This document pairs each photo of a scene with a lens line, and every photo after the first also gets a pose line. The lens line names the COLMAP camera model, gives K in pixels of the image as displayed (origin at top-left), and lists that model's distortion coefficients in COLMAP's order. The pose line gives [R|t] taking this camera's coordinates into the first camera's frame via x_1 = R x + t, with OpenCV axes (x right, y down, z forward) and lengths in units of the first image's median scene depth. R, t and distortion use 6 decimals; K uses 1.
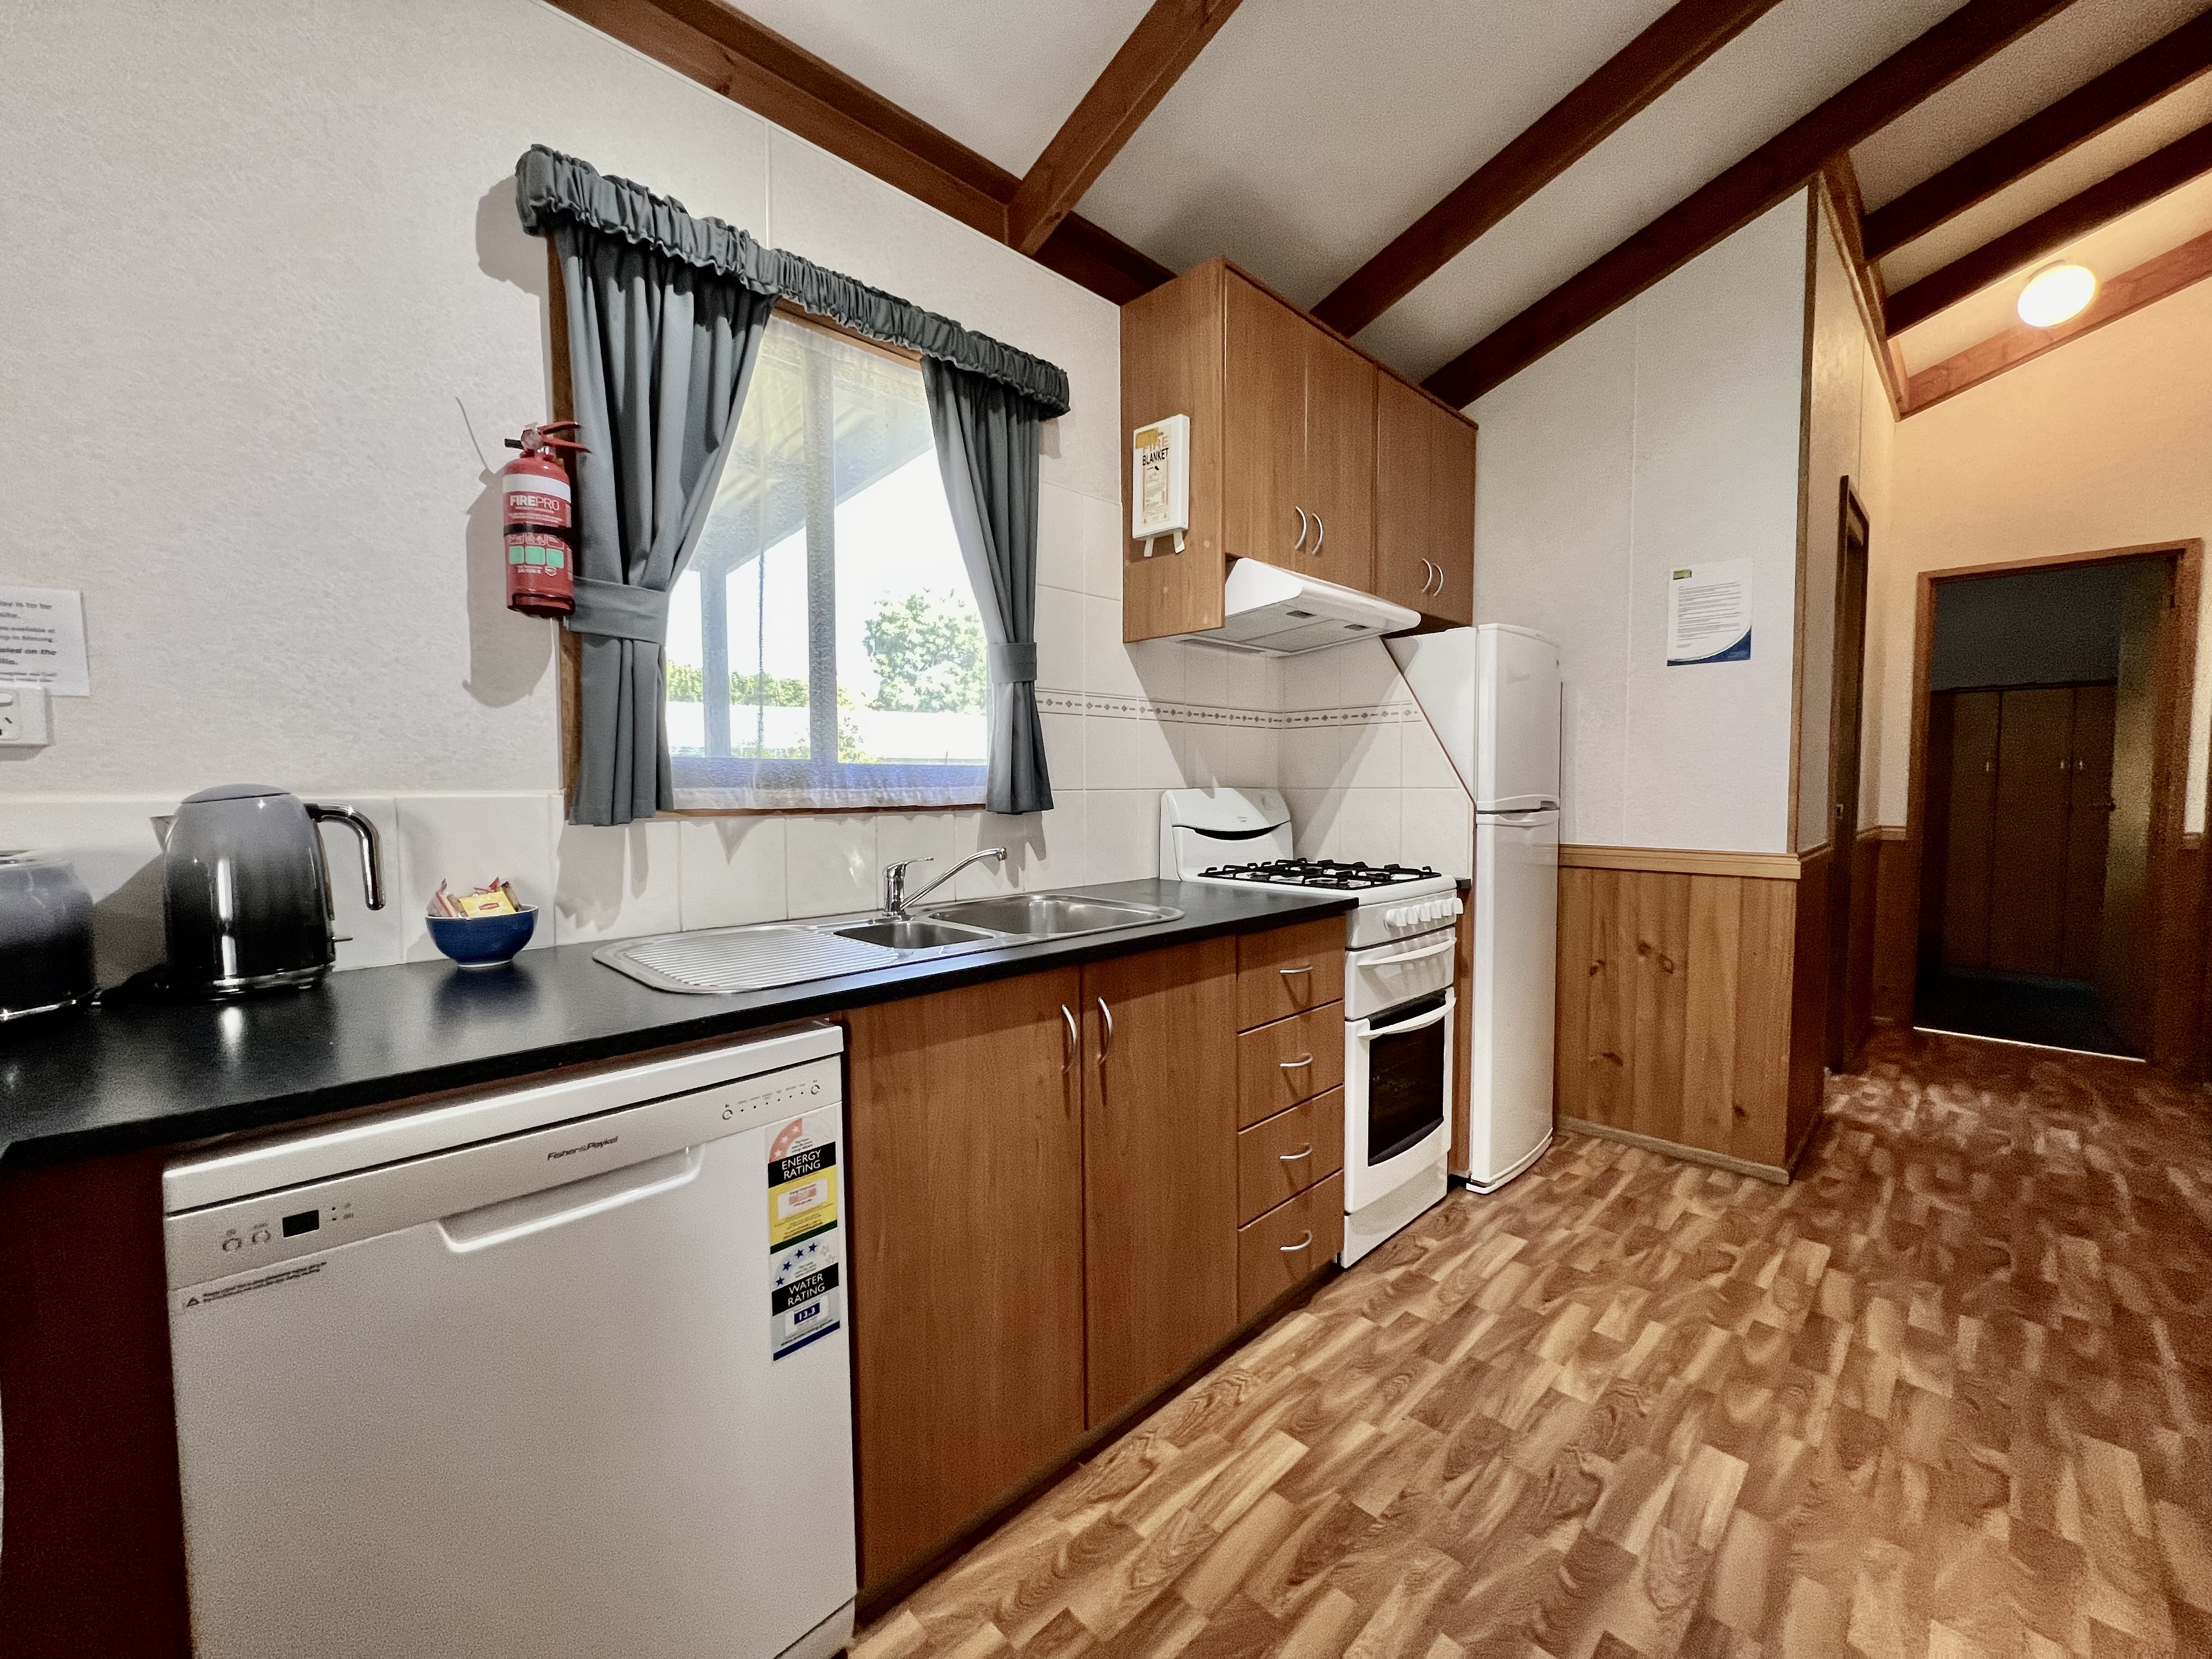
lens RADIAL K [[888.8, 0, 1106.0], [0, 888.8, 829.5], [0, 0, 1]] dist [0.002532, 0.000444]
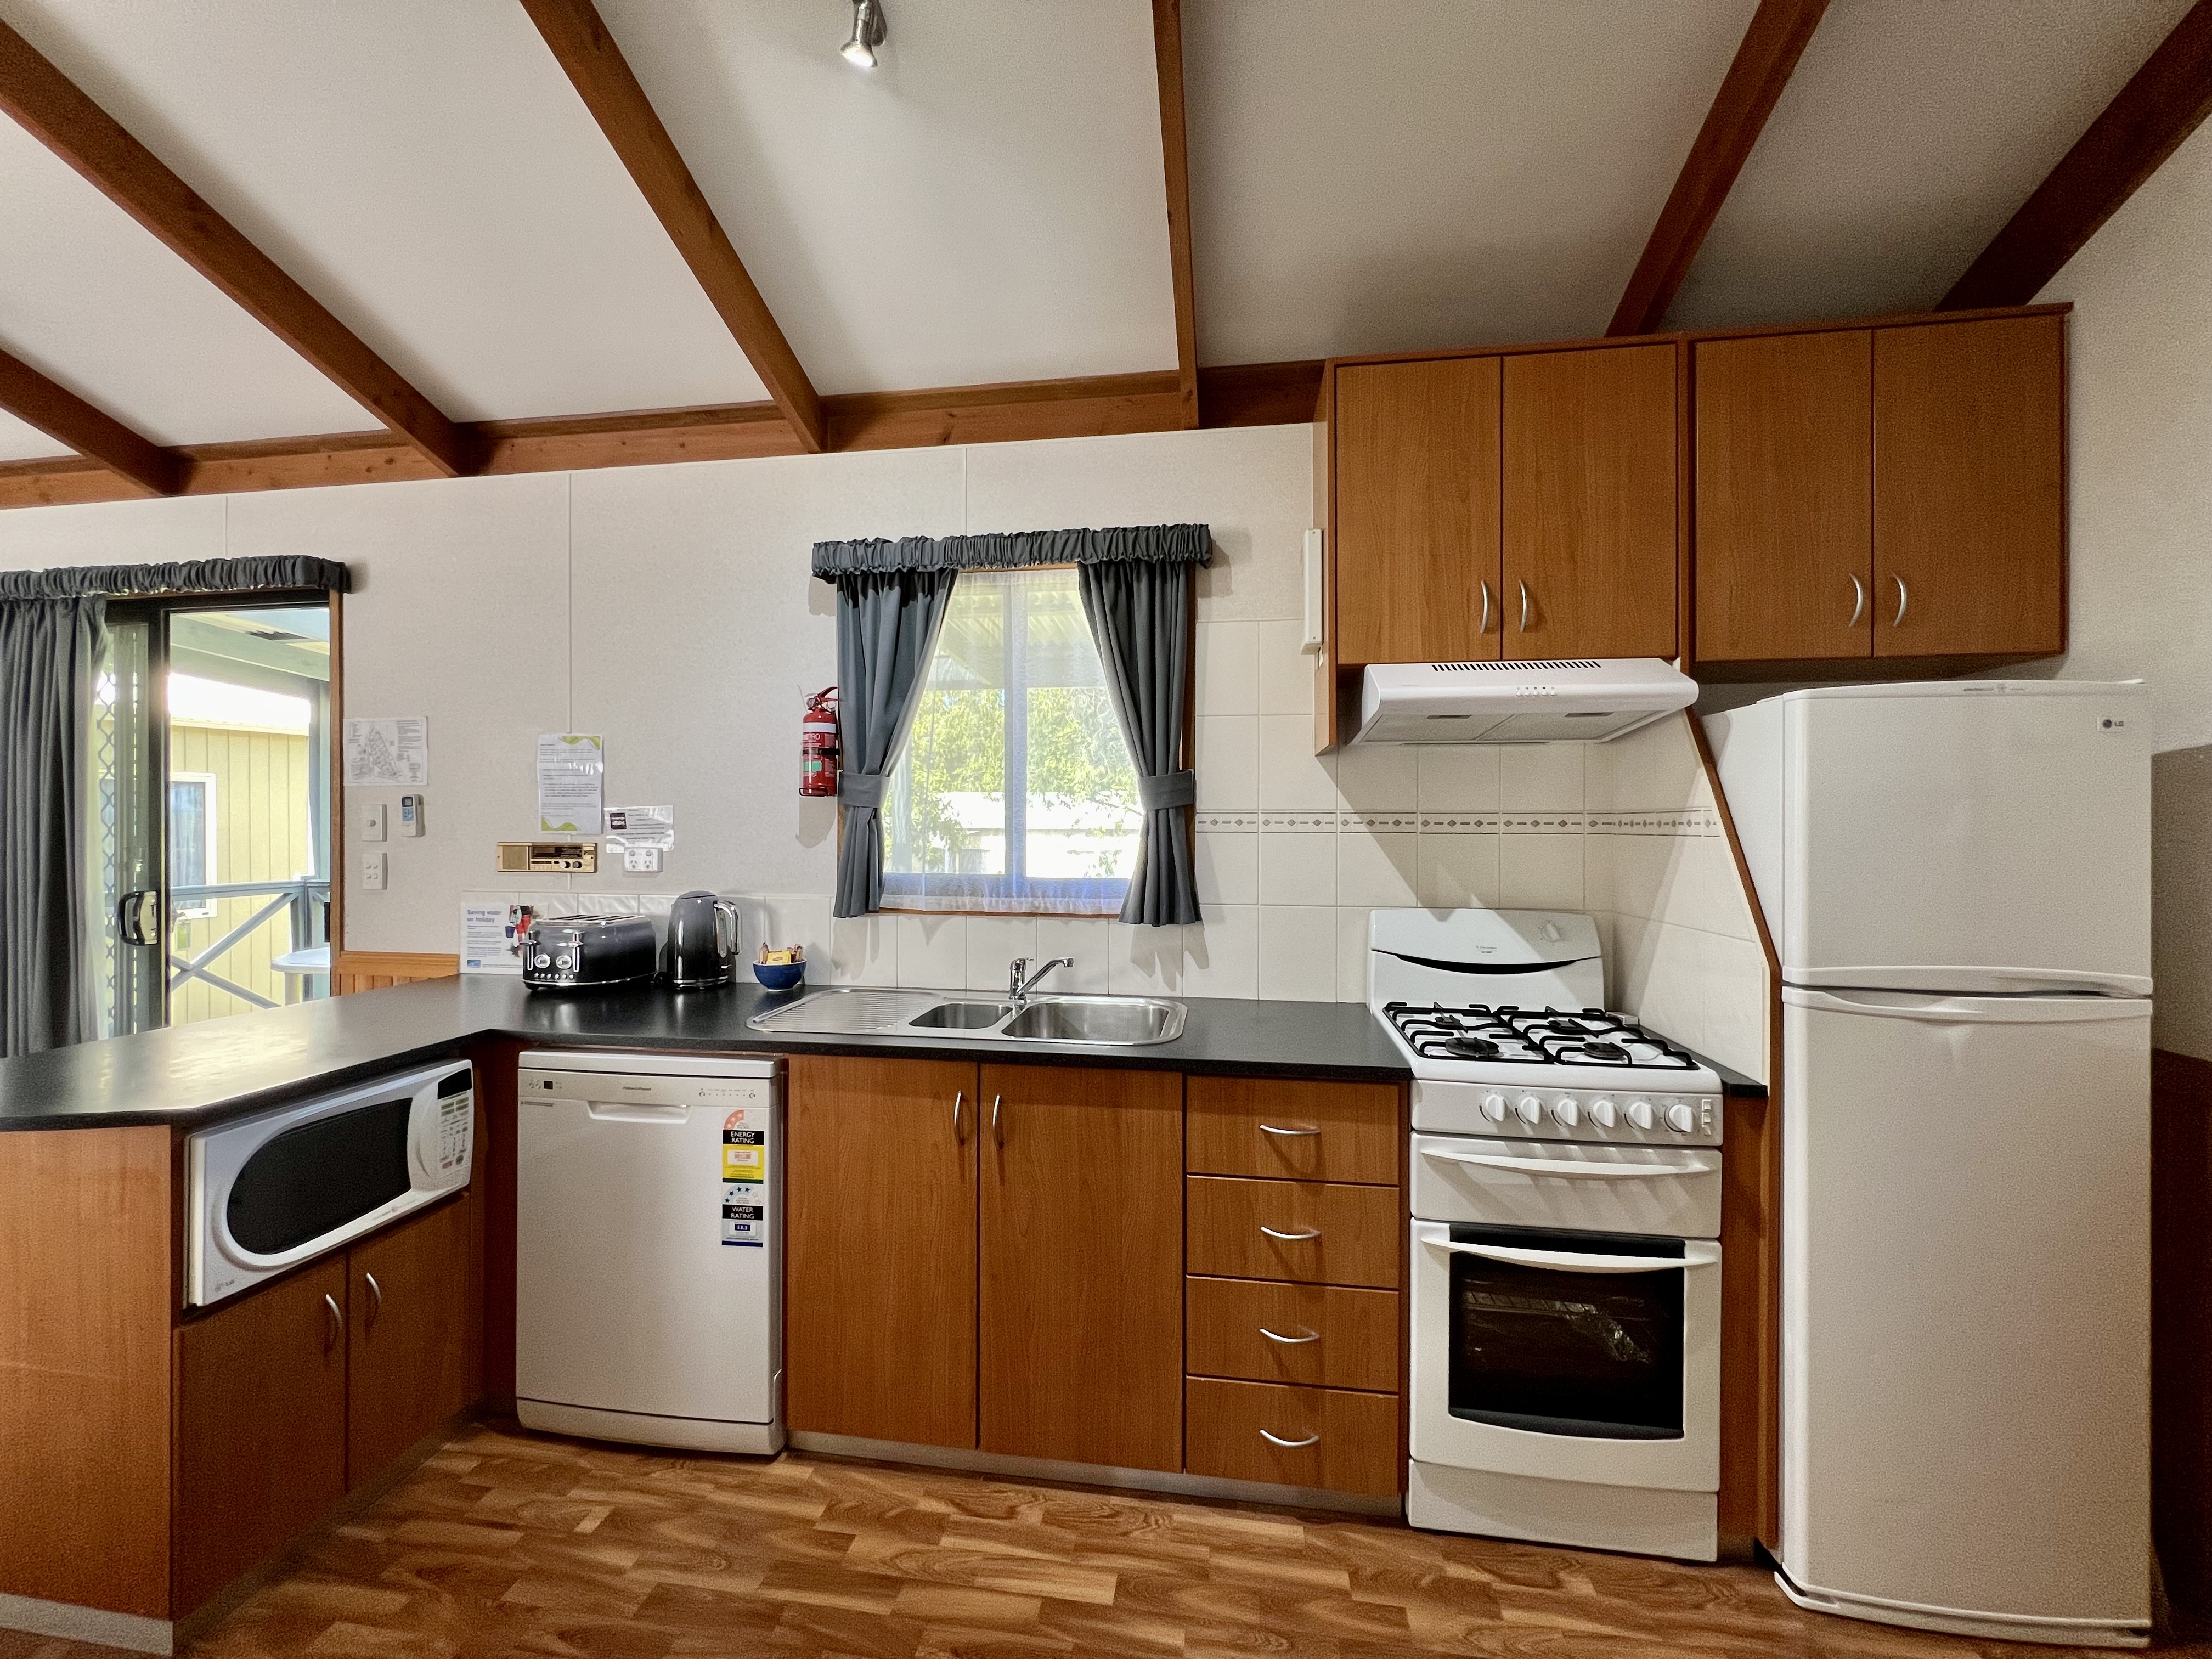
lens RADIAL K [[893.3, 0, 1106.0], [0, 893.3, 829.5], [0, 0, 1]] dist [0.000941, 0.000235]
pose [[0.599883, 0.010199, -0.800023, 0.952674], [-0.047598, 0.998603, -0.022961, -0.136866], [0.798671, 0.051853, 0.599530, 0.329617]]
